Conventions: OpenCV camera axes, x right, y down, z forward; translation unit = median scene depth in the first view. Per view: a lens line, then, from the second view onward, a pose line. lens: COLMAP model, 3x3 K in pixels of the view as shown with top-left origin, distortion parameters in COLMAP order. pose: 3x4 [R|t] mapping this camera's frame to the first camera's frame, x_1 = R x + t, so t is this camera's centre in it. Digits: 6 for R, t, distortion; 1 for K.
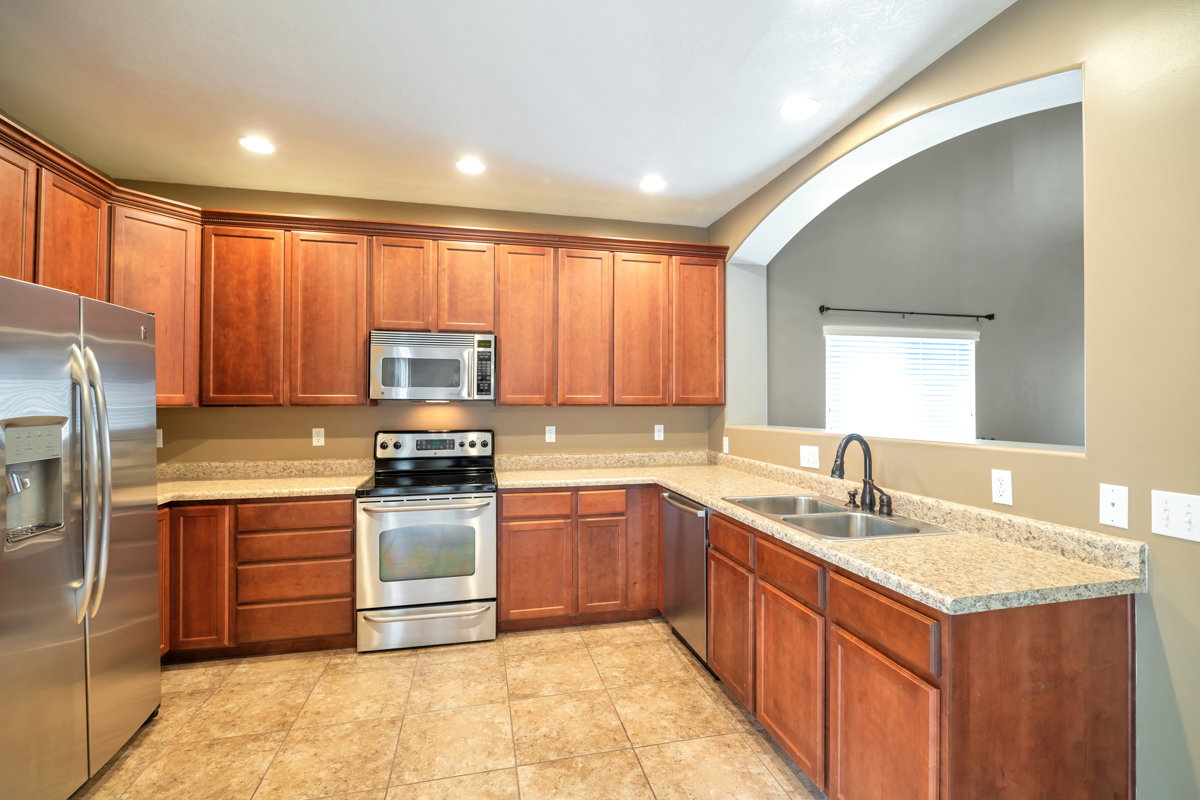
lens RADIAL K [[541.1, 0, 601.2], [0, 541.1, 399.2], [0, 0, 1]] dist [-0.012045, -0.000225]
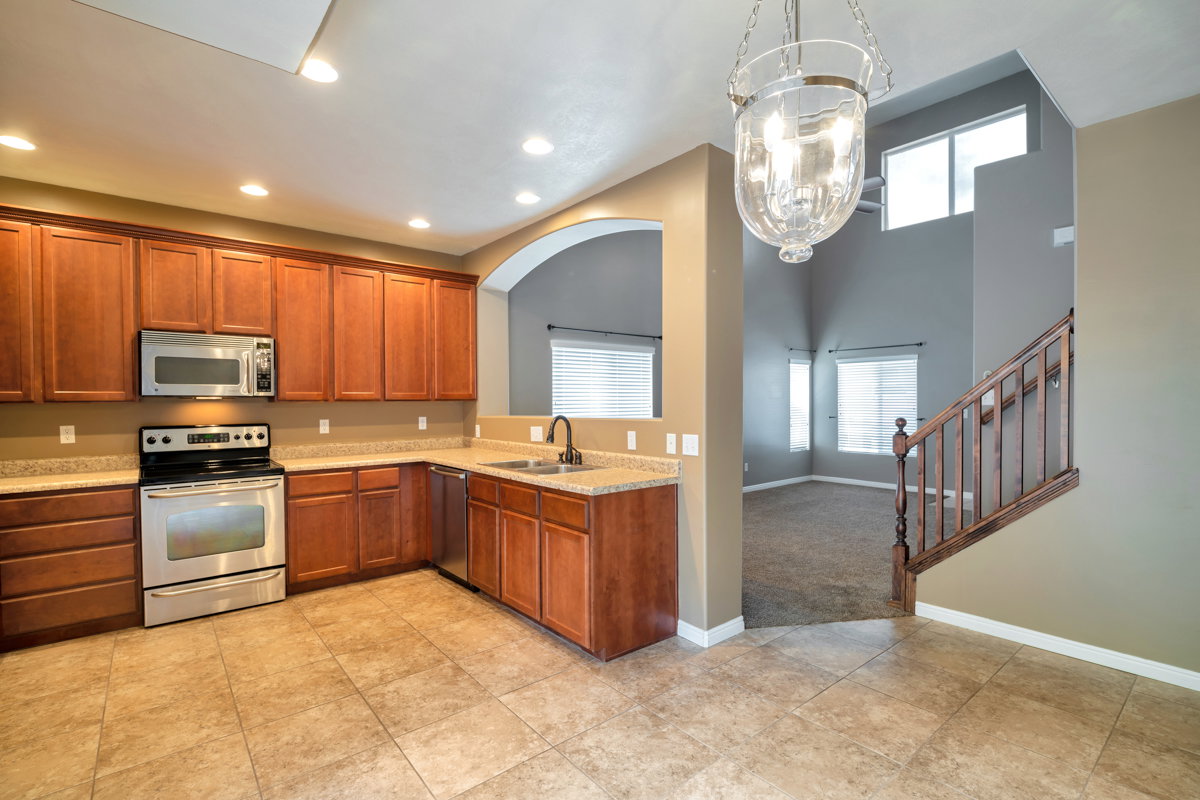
lens RADIAL K [[541.1, 0, 601.2], [0, 541.1, 399.2], [0, 0, 1]] dist [-0.012045, -0.000225]
pose [[0.896185, -0.006102, 0.443640, -0.092856], [0.005675, 0.999981, 0.002291, 0.009942], [-0.443645, 0.000464, 0.896202, -0.342254]]
